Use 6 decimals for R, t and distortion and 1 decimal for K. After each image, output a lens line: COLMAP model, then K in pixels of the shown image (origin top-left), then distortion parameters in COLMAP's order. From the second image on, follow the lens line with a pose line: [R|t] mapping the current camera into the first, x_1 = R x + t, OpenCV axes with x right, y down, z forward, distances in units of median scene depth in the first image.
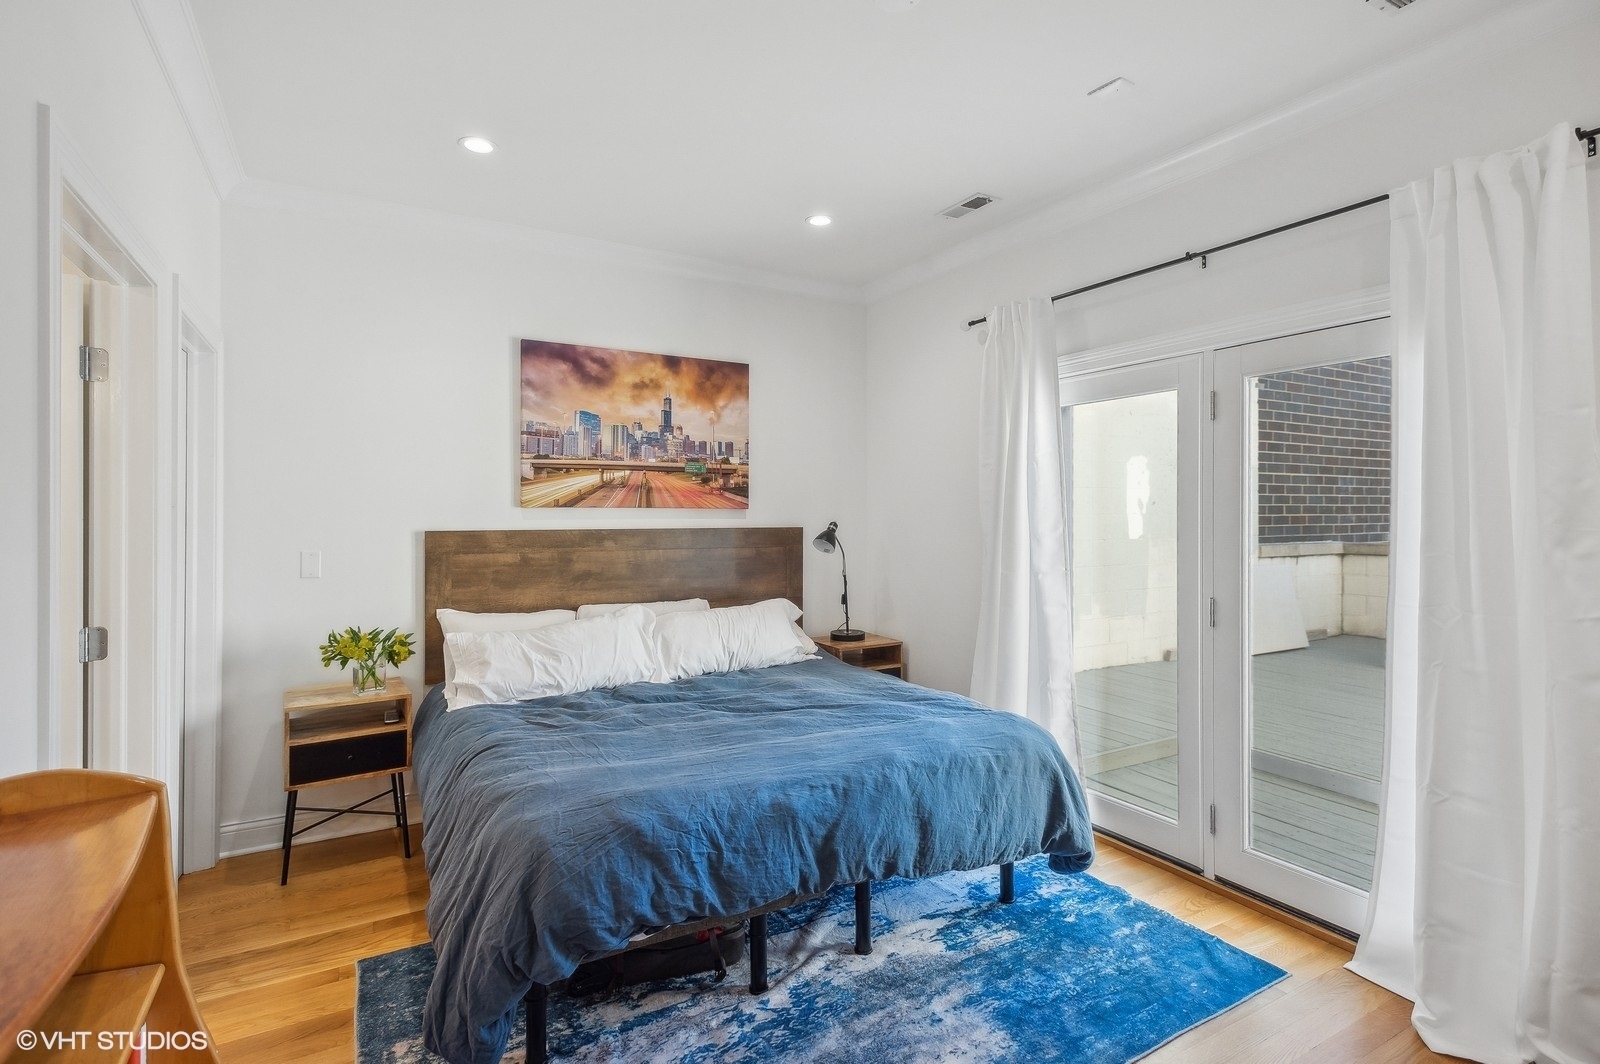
lens RADIAL K [[776.6, 0, 821.1], [0, 776.6, 519.4], [0, 0, 1]] dist [0.017288, -0.006193]
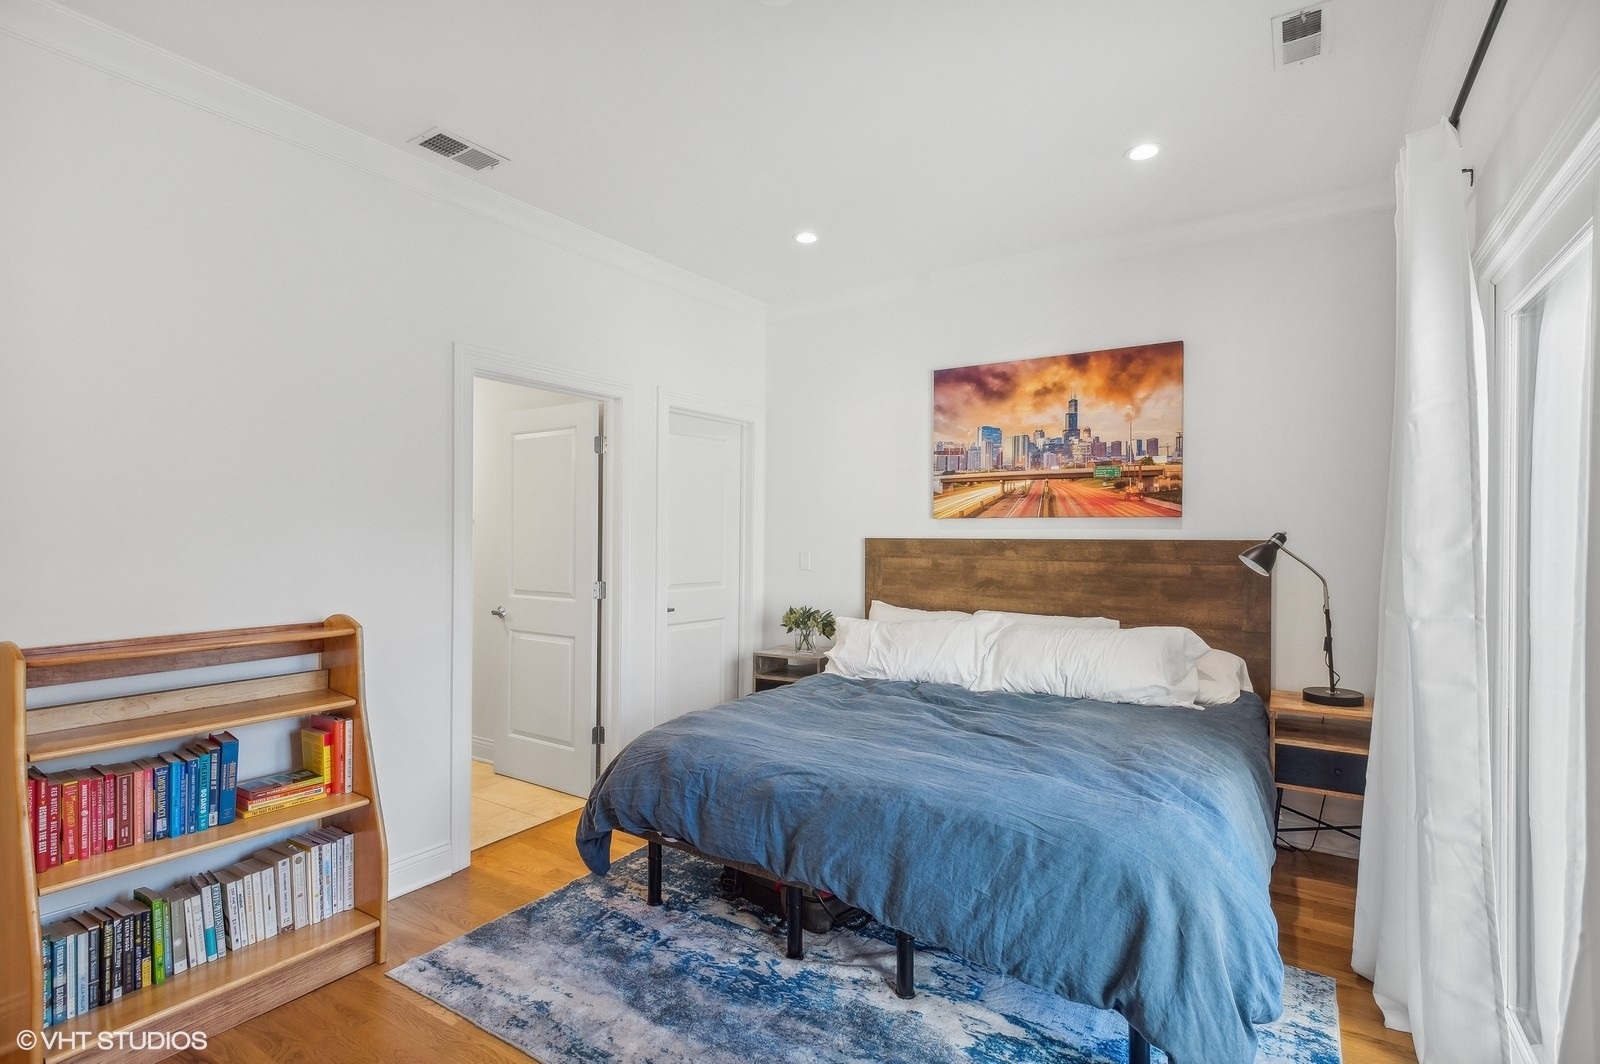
lens RADIAL K [[742.2, 0, 755.2], [0, 742.2, 537.7], [0, 0, 1]] dist [0.018804, -0.000127]
pose [[0.446278, 0.008685, -0.894852, 0.451098], [-0.008343, 0.999950, 0.005544, 0.008488], [0.894856, 0.004991, 0.446328, 0.267535]]
